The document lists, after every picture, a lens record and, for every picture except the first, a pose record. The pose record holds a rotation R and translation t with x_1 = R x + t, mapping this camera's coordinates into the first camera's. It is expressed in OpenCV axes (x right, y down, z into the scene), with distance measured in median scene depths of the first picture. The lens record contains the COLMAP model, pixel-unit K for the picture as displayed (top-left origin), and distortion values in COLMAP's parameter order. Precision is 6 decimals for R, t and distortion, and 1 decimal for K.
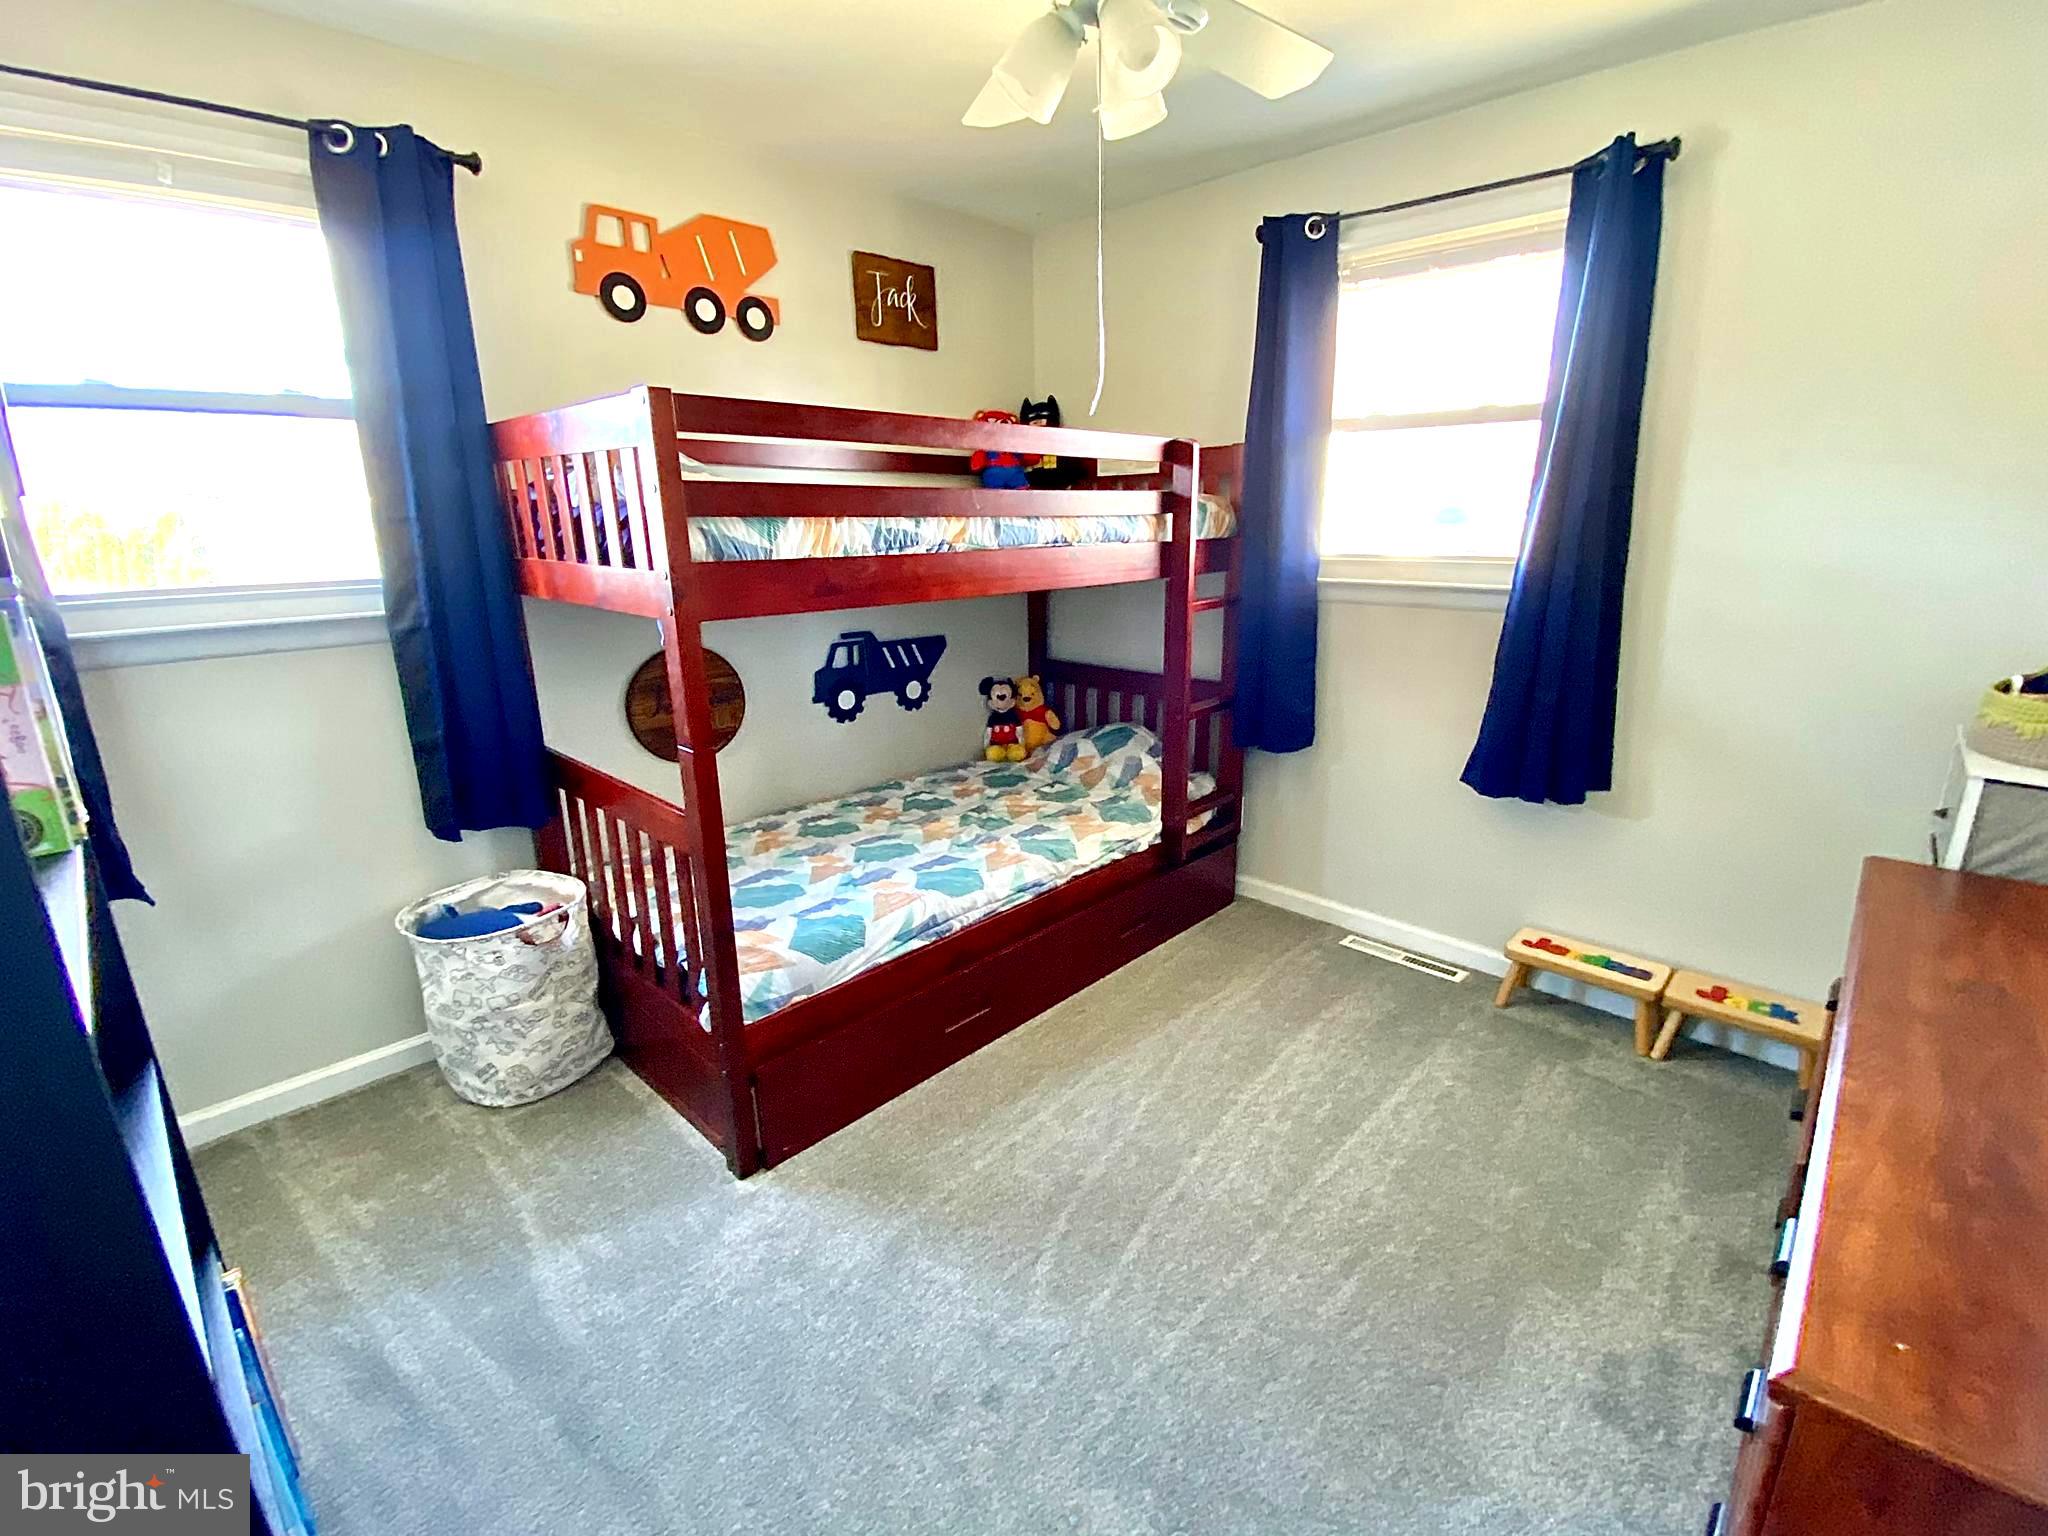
lens RADIAL K [[867.2, 0, 1022.6], [0, 867.2, 759.1], [0, 0, 1]] dist [0.001451, -0.000116]
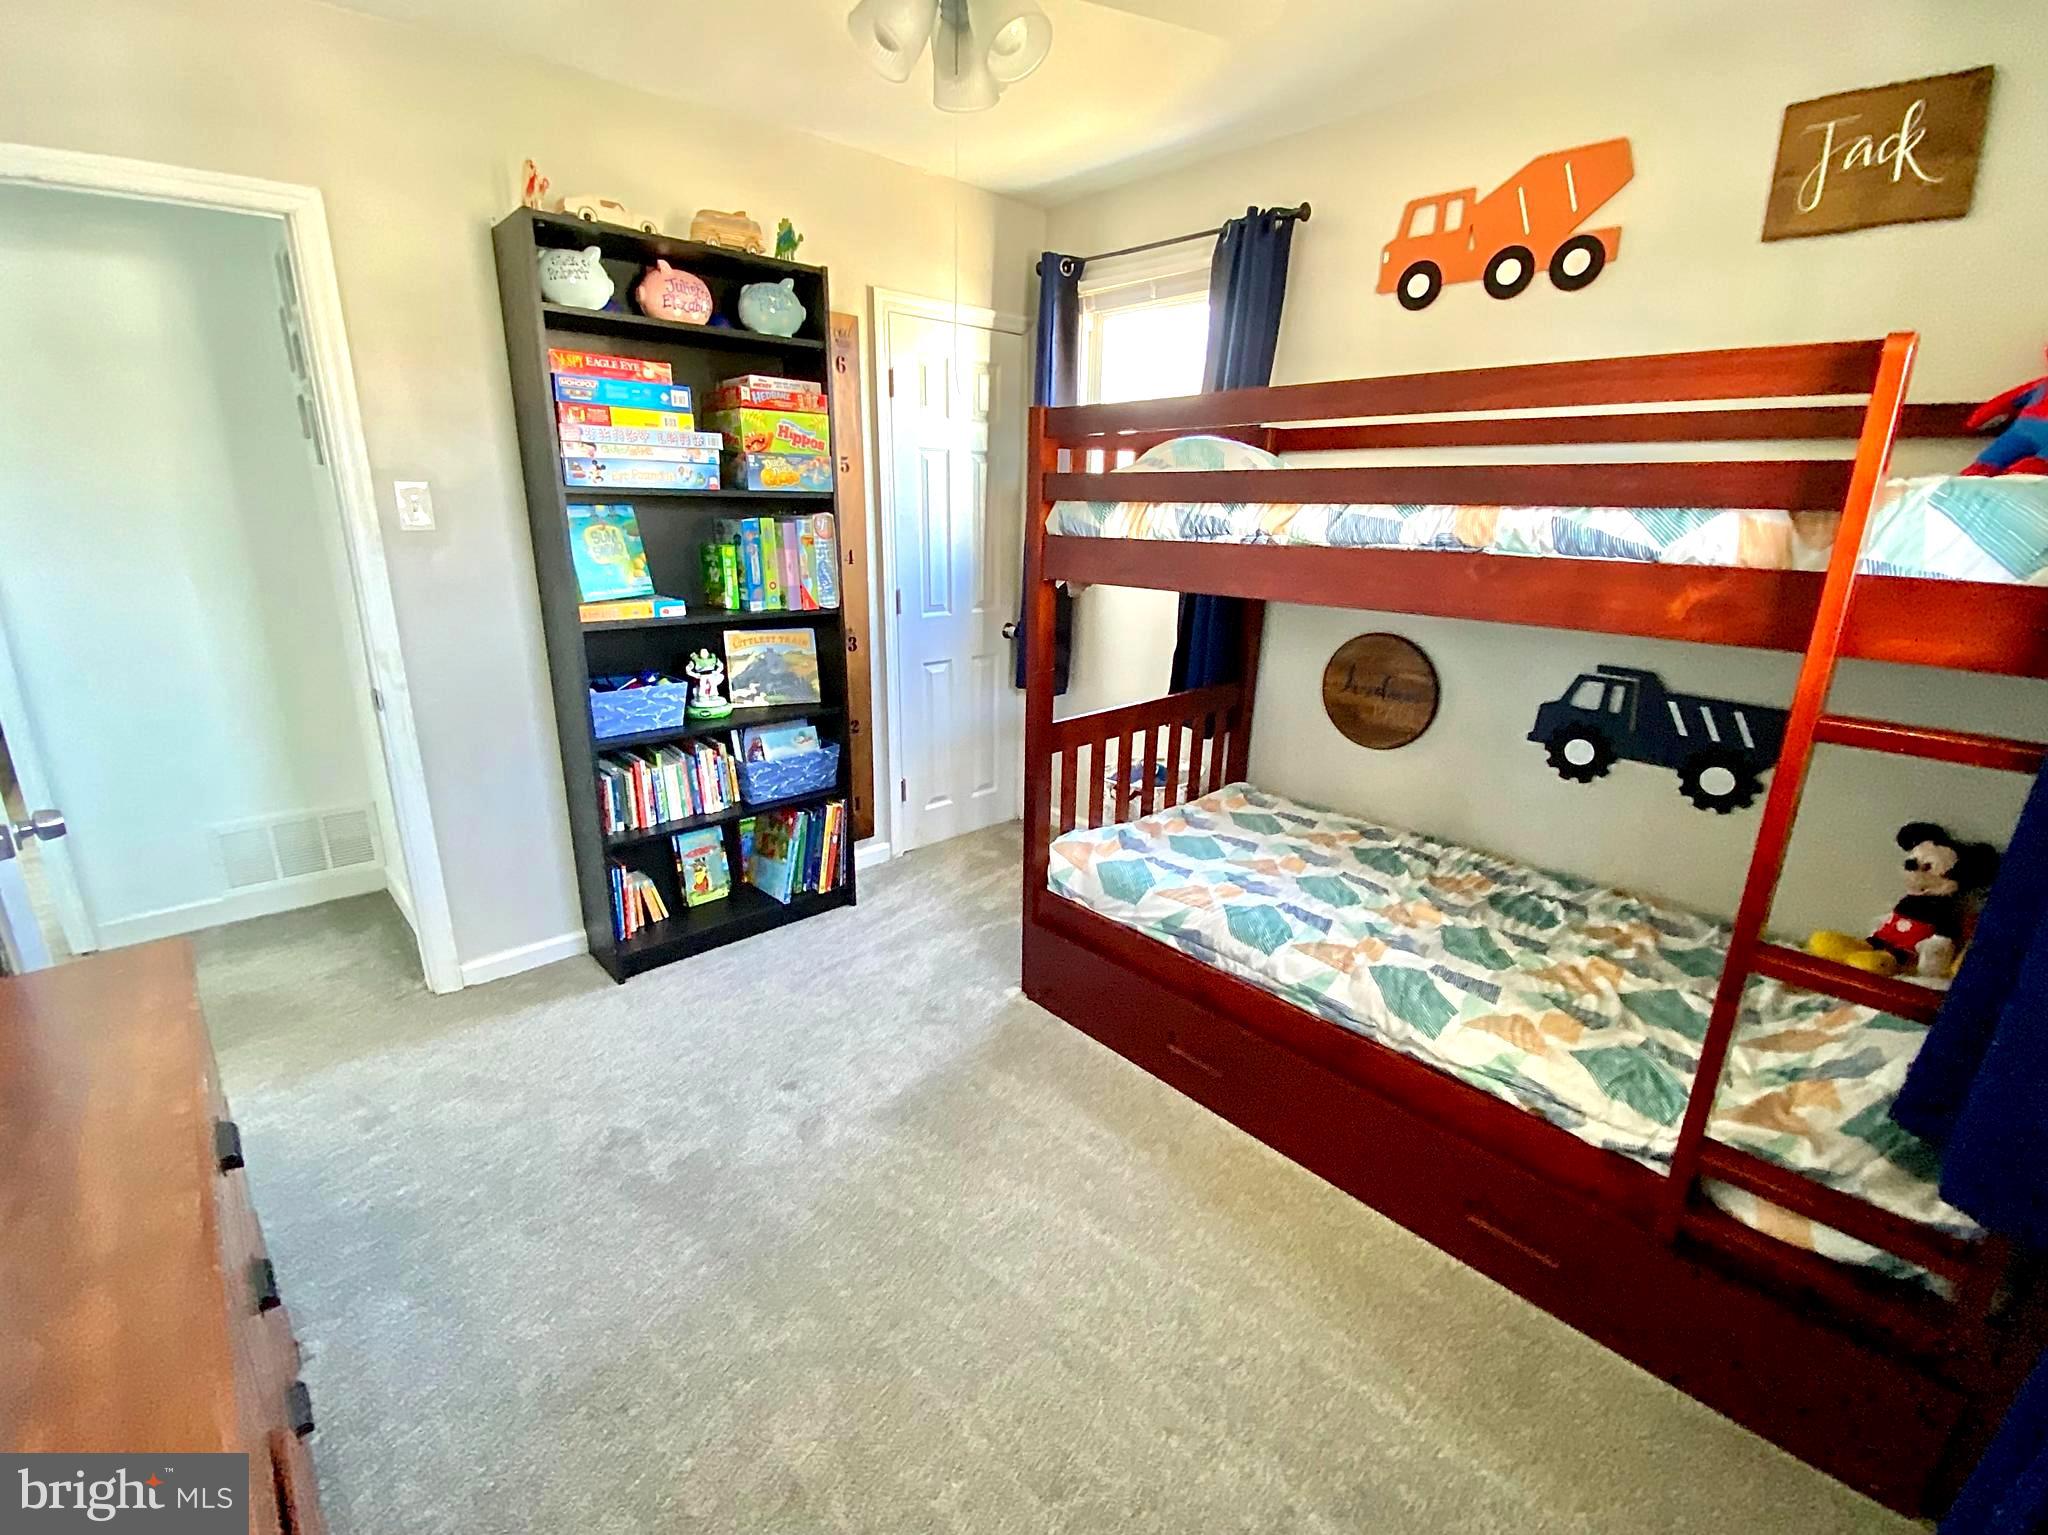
lens RADIAL K [[840.6, 0, 1022.4], [0, 840.6, 746.6], [0, 0, 1]] dist [-0.000752, -0.019731]
pose [[-0.049107, 0.282695, -0.957952, 0.585666], [-0.272505, 0.918929, 0.285148, -0.170489], [0.960900, 0.275050, 0.031910, 0.600173]]
